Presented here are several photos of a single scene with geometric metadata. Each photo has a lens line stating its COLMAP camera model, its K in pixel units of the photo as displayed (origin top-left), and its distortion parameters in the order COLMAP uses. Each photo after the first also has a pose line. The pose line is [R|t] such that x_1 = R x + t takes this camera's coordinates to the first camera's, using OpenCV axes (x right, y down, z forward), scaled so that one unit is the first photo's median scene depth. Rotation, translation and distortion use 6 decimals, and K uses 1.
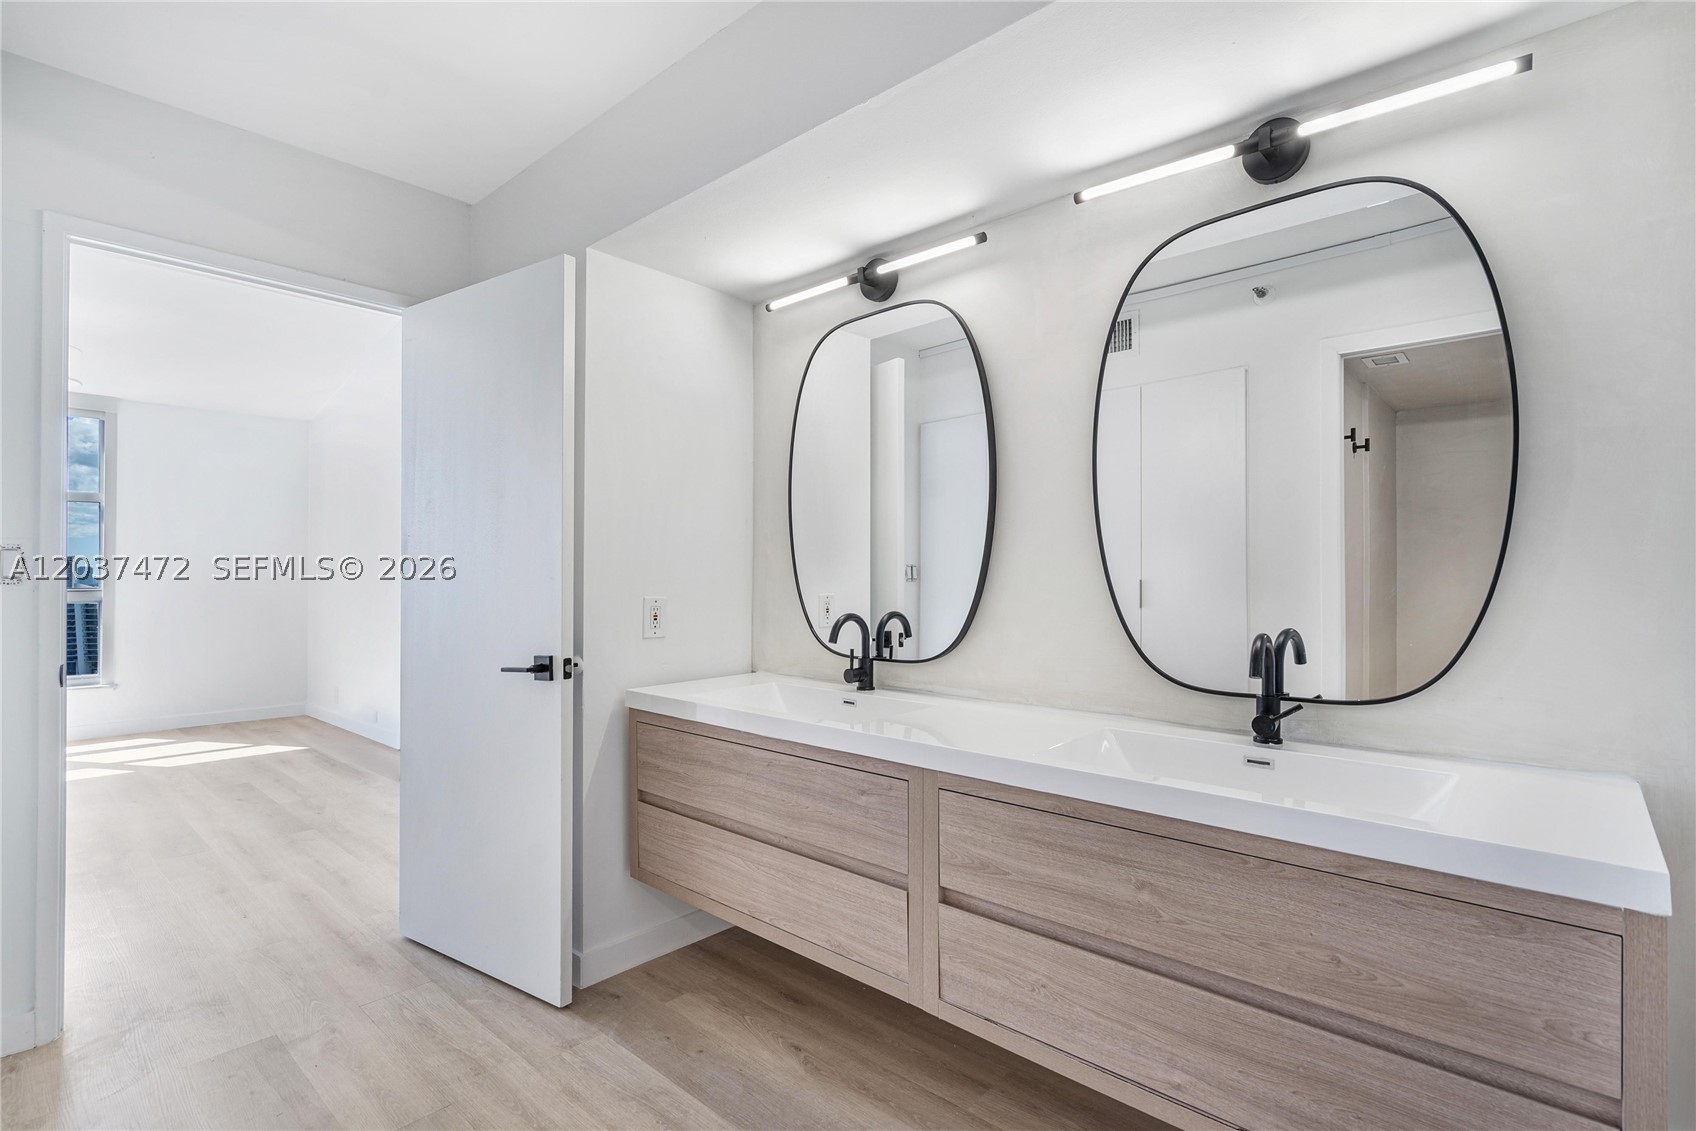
lens RADIAL K [[794.1, 0, 844.1], [0, 794.1, 568.9], [0, 0, 1]] dist [-0.003486, 0.000146]
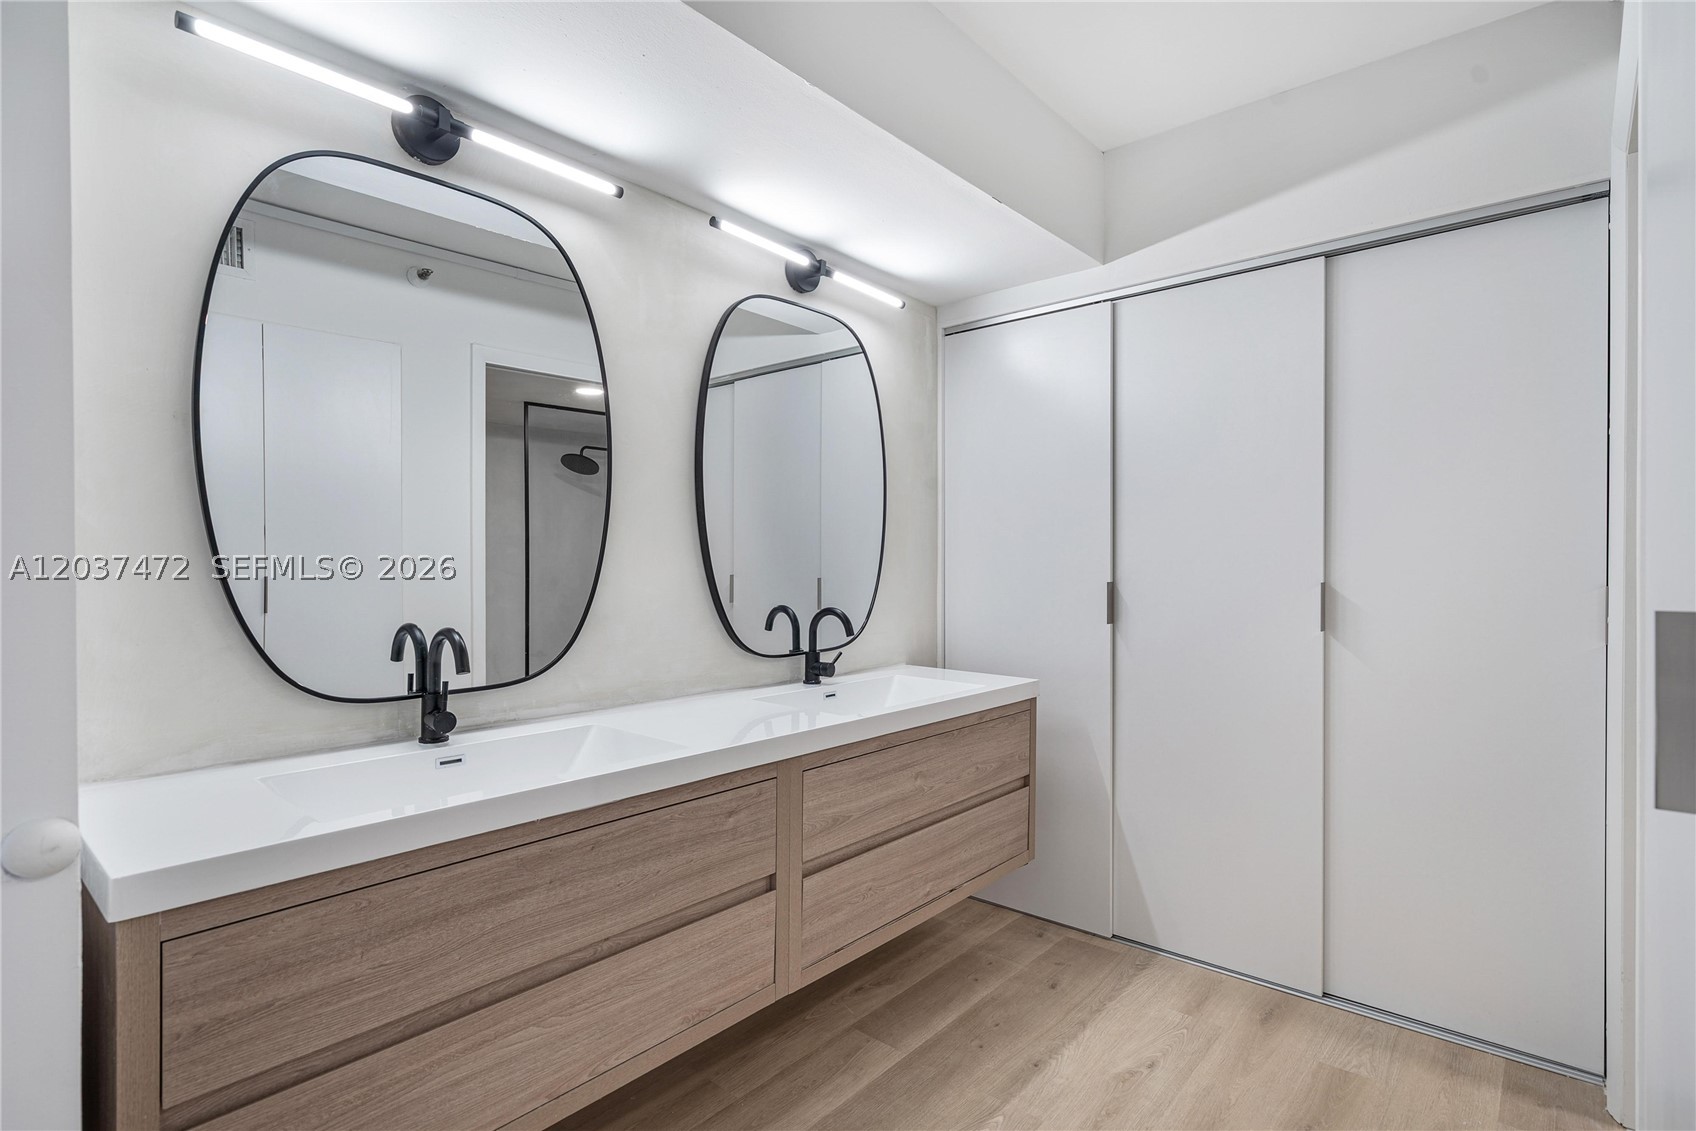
lens RADIAL K [[862.8, 0, 848.0], [0, 862.8, 565.5], [0, 0, 1]] dist [0.001485, 0.001032]
pose [[-0.034709, -0.002573, 0.999394, -0.983961], [-0.008036, 0.999965, 0.002296, -0.000548], [-0.999365, -0.007951, -0.034729, 0.937868]]
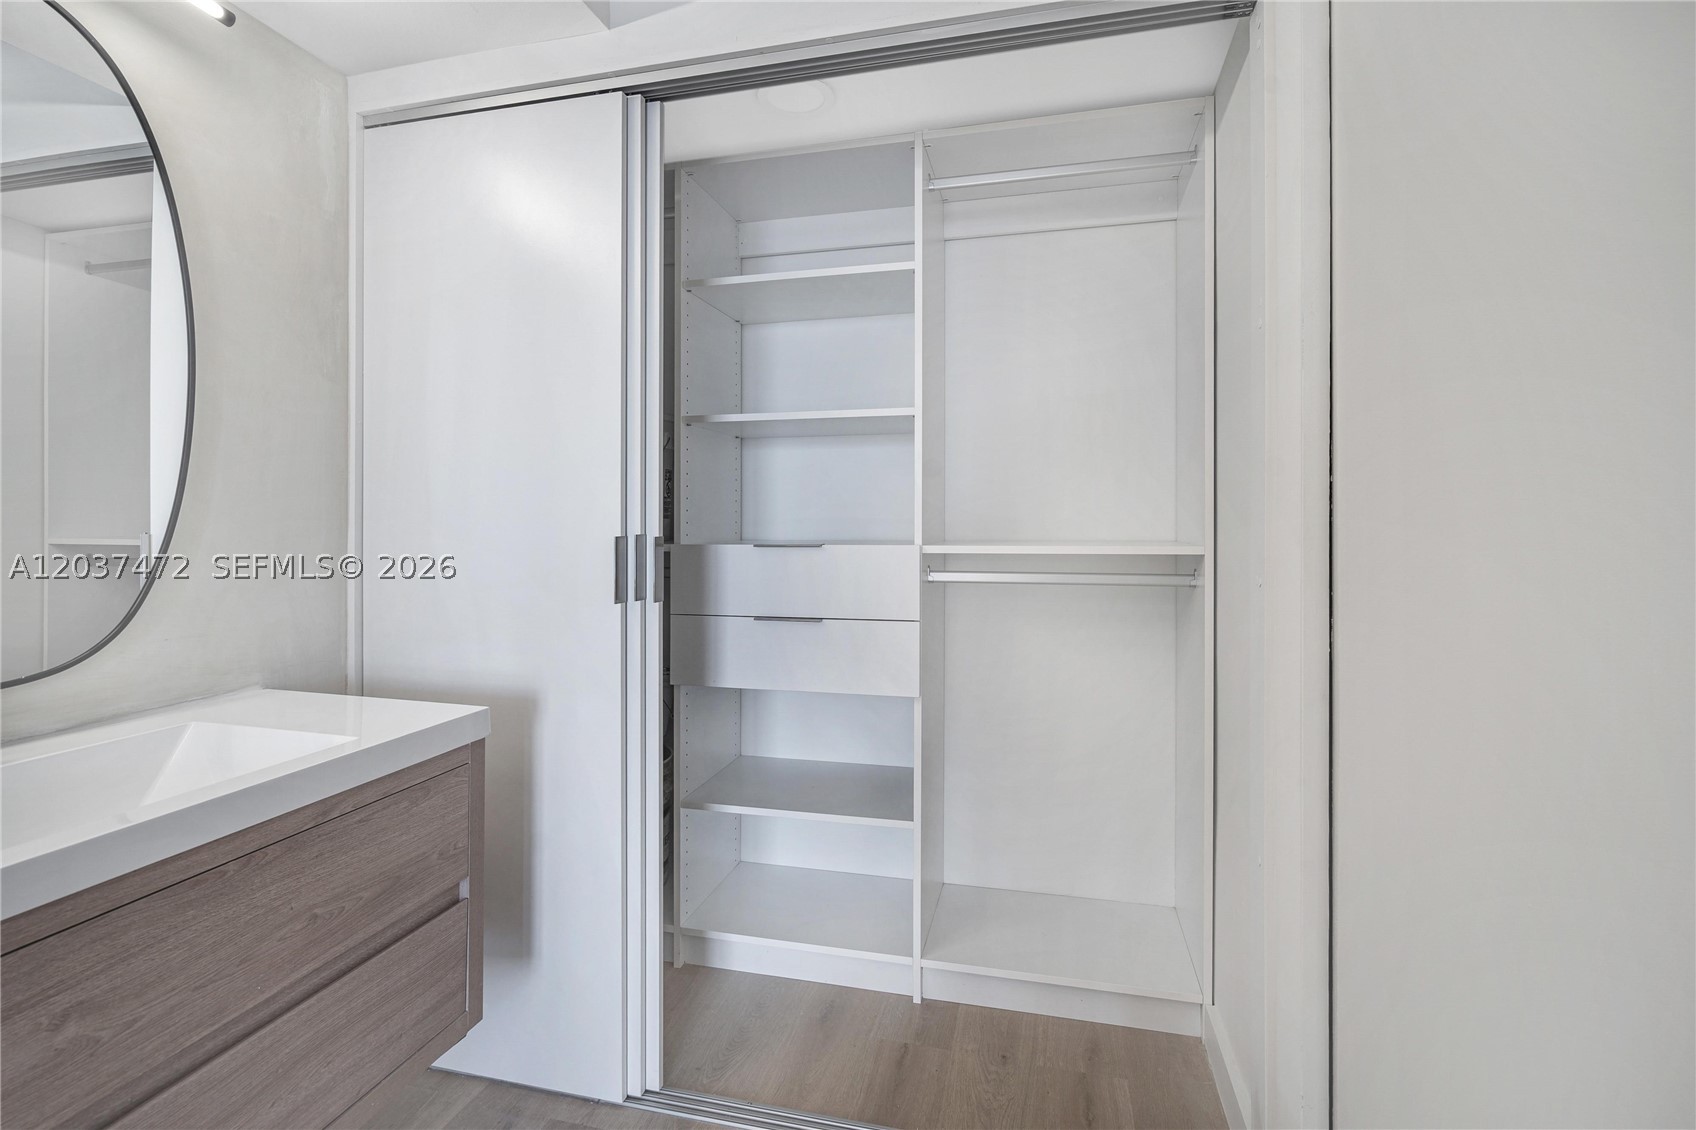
lens RADIAL K [[802.4, 0, 856.0], [0, 802.4, 532.2], [0, 0, 1]] dist [-0.000912, 0.000003]
pose [[-0.471417, -0.009924, 0.881854, -0.353301], [-0.002111, 0.999947, 0.010124, 0.015208], [-0.881908, 0.002911, -0.471413, 0.592826]]
